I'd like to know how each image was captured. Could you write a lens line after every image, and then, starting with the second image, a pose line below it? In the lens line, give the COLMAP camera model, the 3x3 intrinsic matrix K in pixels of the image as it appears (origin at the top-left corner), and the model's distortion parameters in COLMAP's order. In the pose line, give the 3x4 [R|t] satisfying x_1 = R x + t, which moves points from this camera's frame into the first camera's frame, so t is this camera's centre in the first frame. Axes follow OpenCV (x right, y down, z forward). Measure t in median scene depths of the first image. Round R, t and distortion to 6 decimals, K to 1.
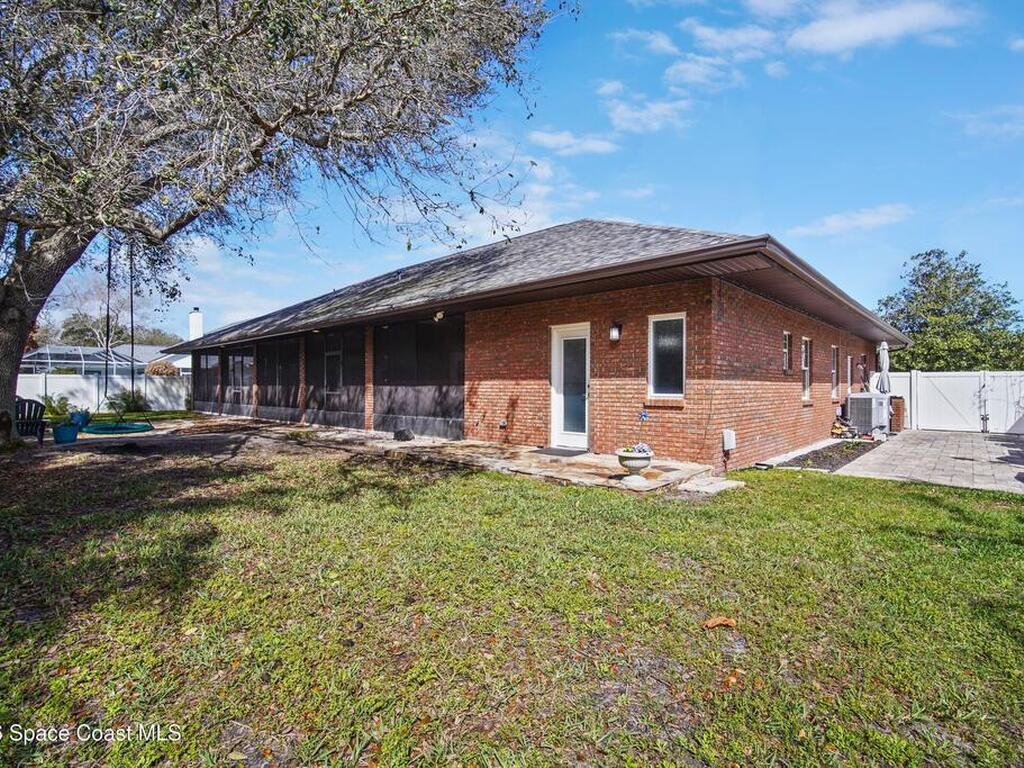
lens RADIAL K [[499.2, 0, 512.0], [0, 499.2, 384.0], [0, 0, 1]] dist [0.000050, -0.000013]
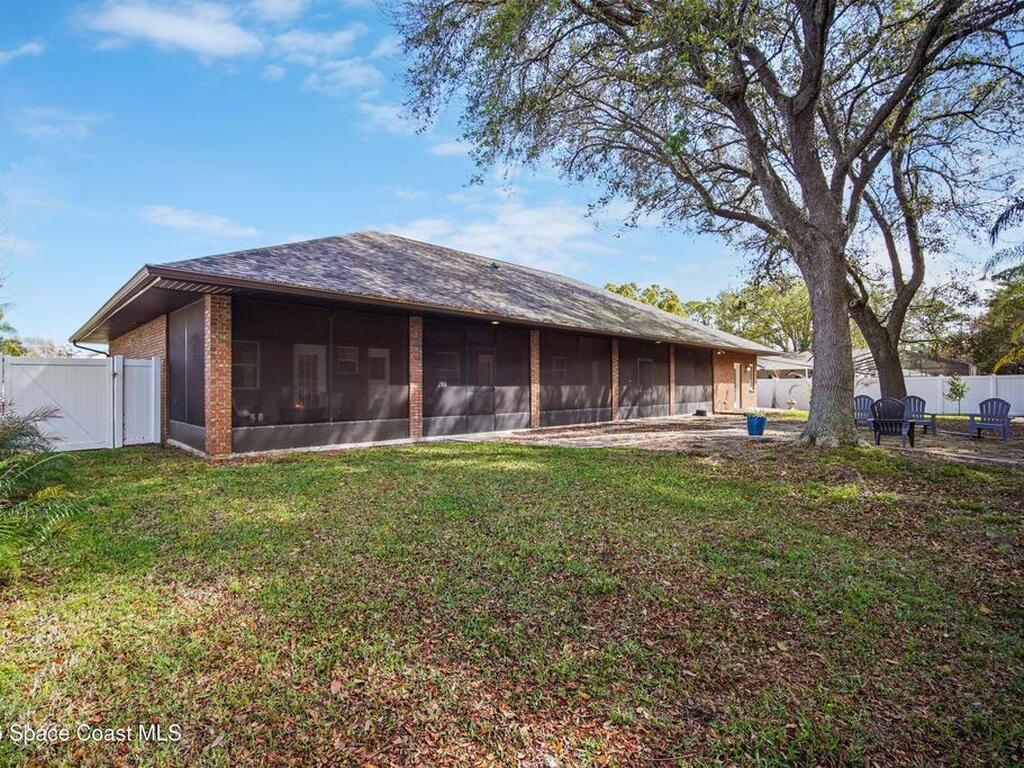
lens RADIAL K [[499.2, 0, 512.0], [0, 499.2, 384.0], [0, 0, 1]] dist [0.000050, -0.000013]
pose [[0.045903, 0.006863, 0.998922, -1.554169], [0.001579, 0.999975, -0.006942, 0.006976], [-0.998945, 0.001896, 0.045891, 1.221315]]
